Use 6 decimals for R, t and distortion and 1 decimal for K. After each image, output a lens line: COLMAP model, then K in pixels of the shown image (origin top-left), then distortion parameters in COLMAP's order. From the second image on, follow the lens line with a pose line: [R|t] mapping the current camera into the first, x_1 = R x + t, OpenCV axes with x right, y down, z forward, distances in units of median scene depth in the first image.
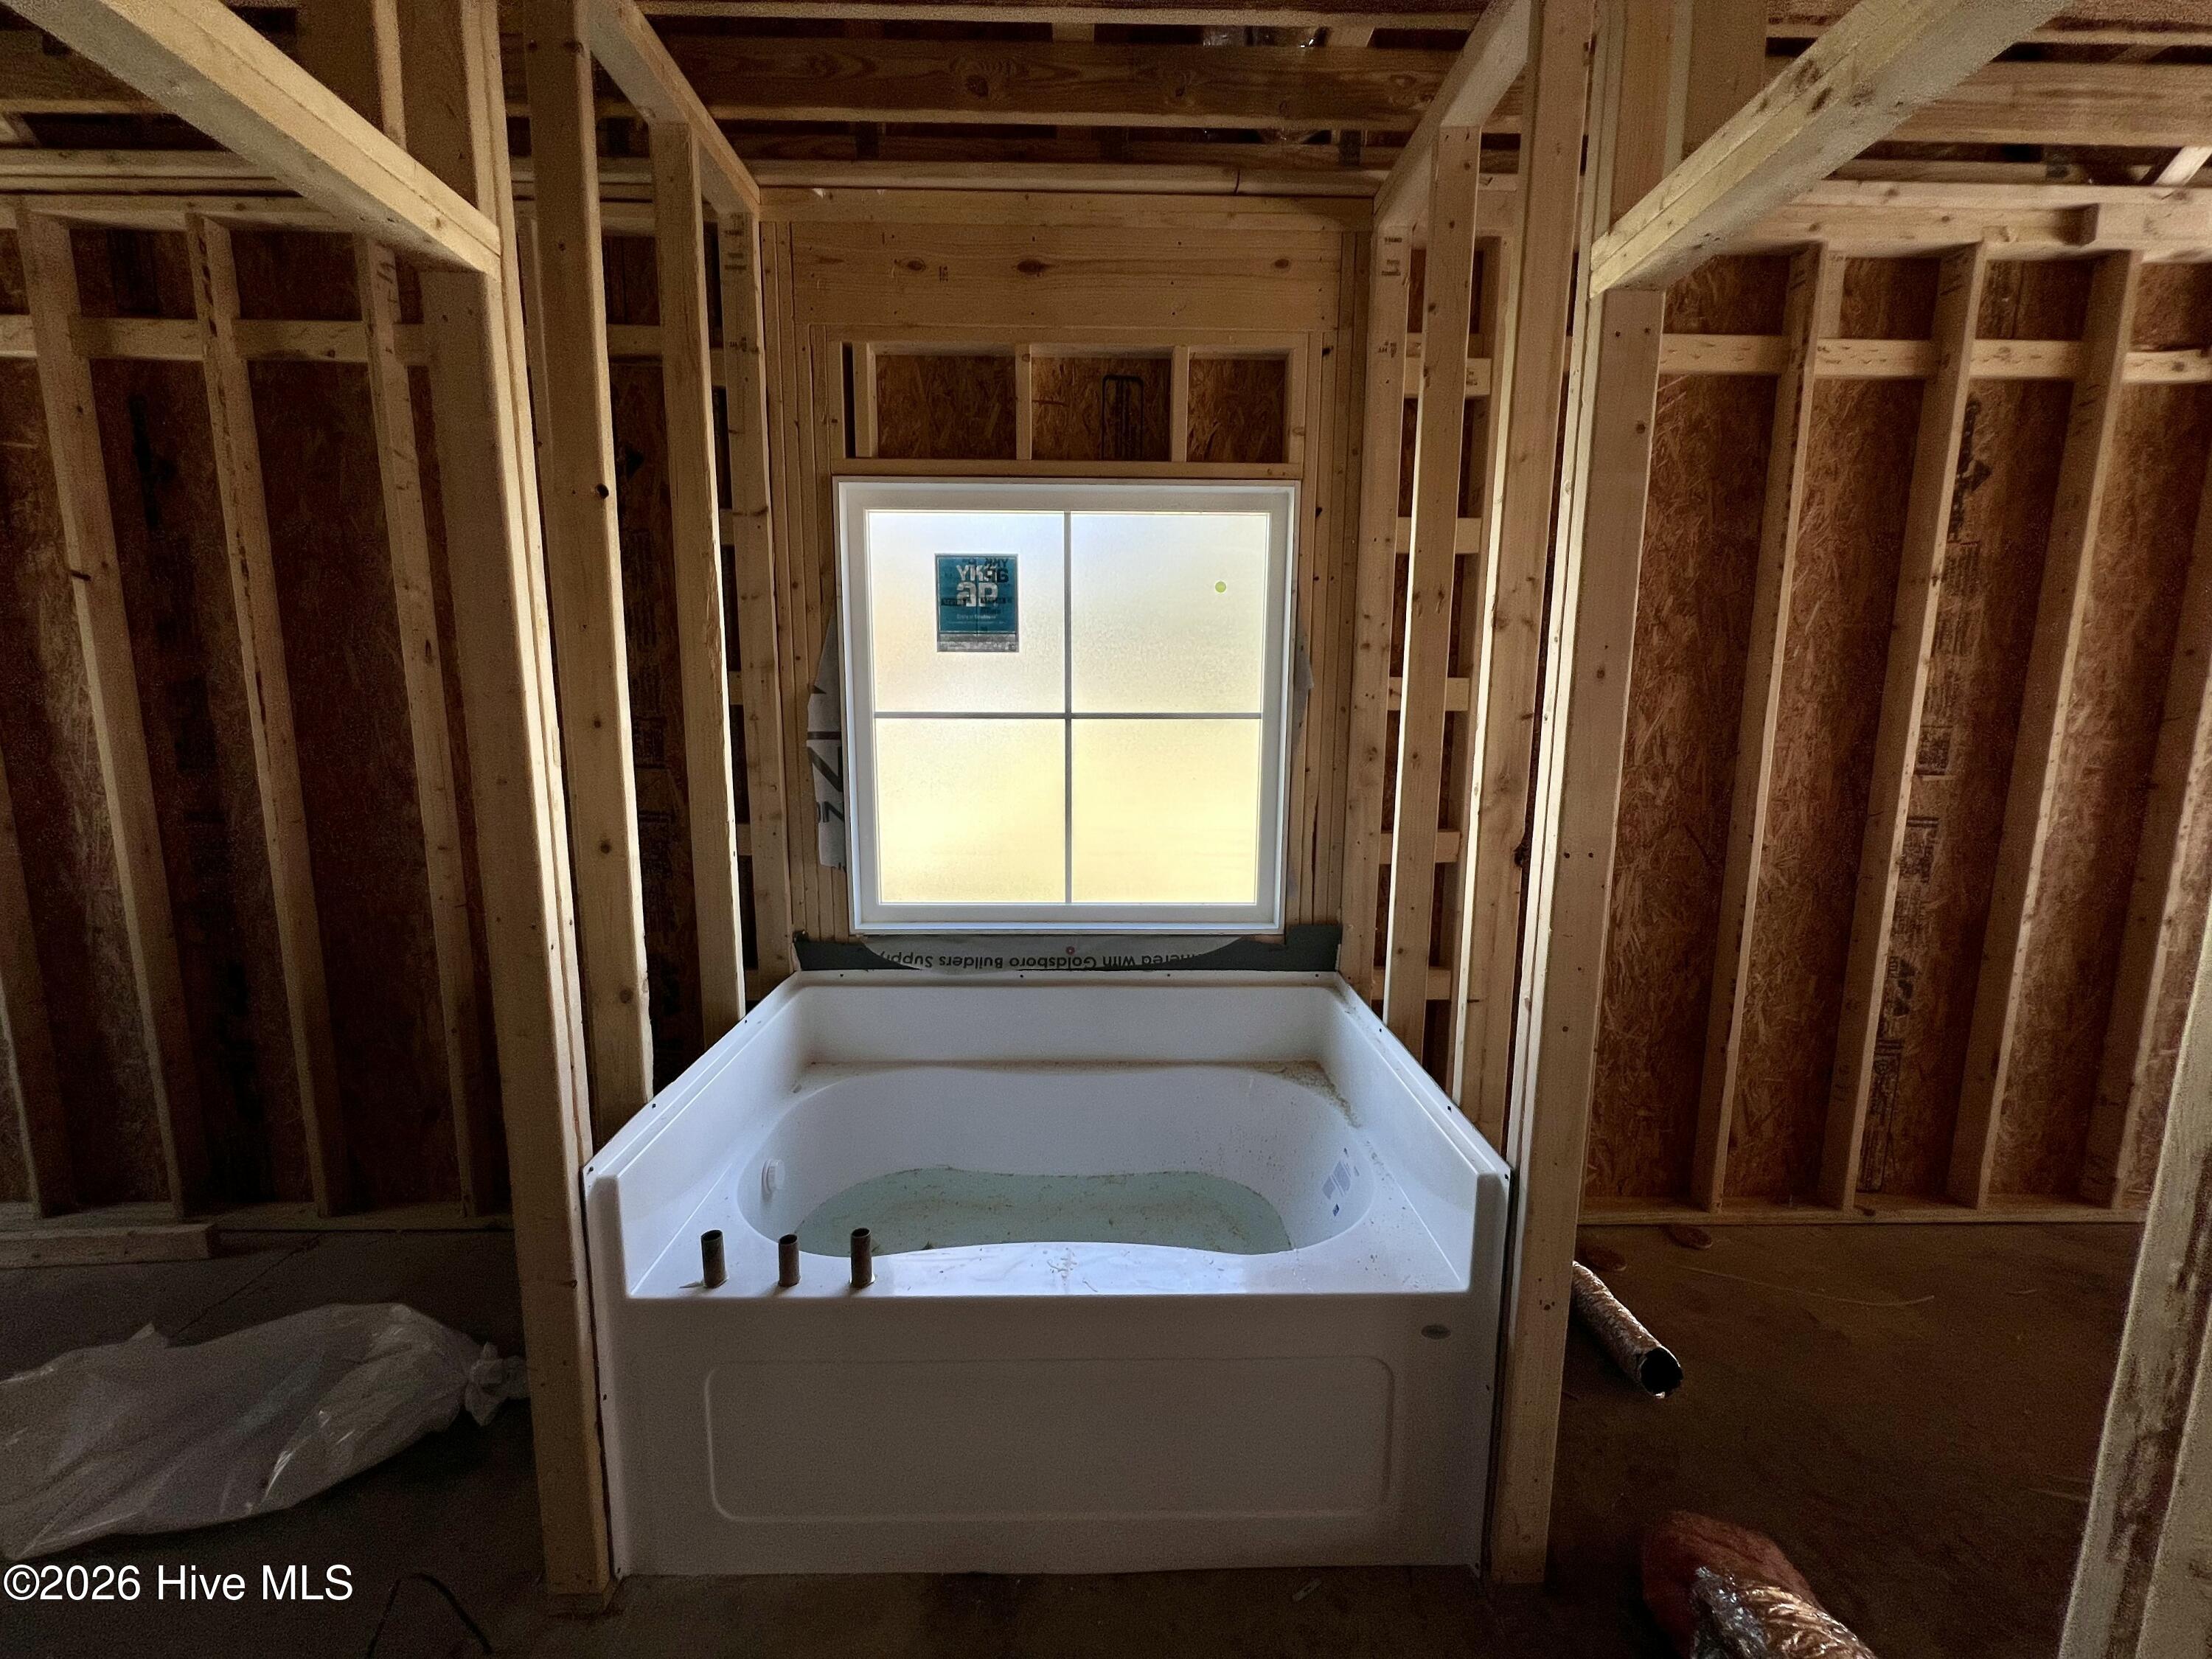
lens RADIAL K [[879.7, 0, 1102.5], [0, 879.7, 833.7], [0, 0, 1]] dist [-0.001315, 0.000135]
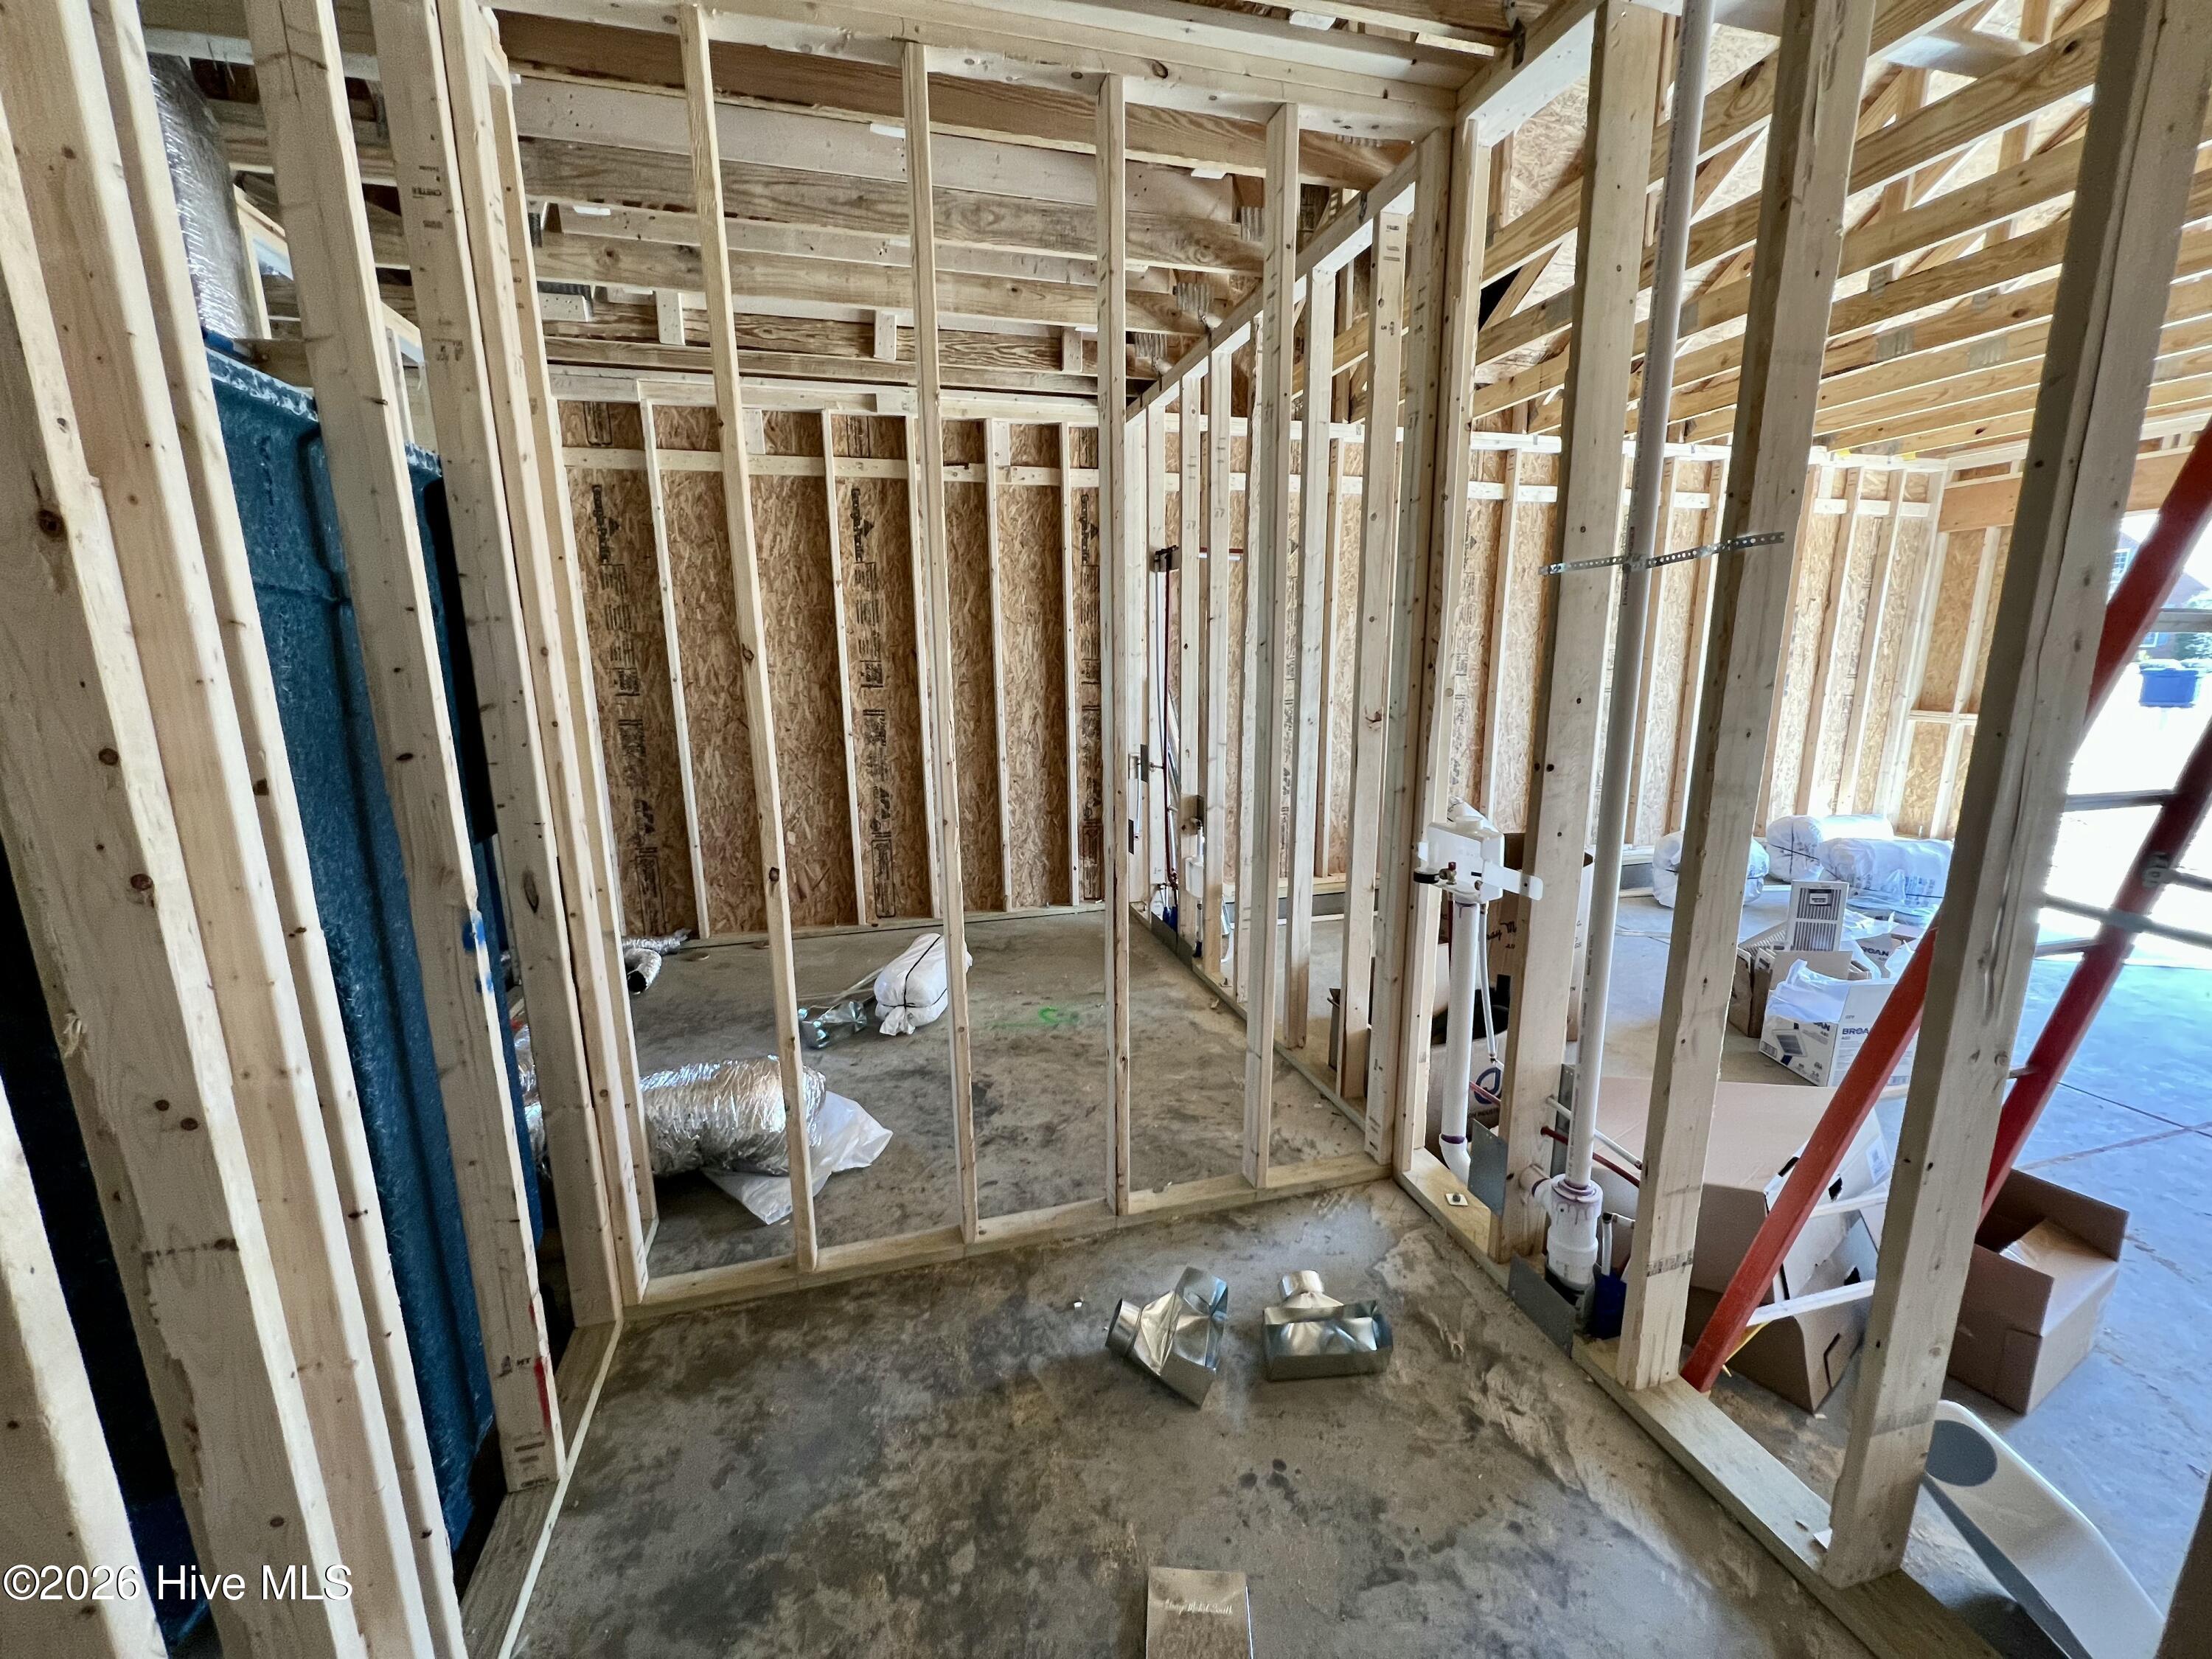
lens RADIAL K [[879.7, 0, 1102.5], [0, 879.7, 833.7], [0, 0, 1]] dist [-0.001315, 0.000135]
pose [[0.969523, -0.067310, 0.235573, 0.980248], [0.054071, 0.996597, 0.062221, 0.158627], [-0.238960, -0.047587, 0.969863, -0.980383]]
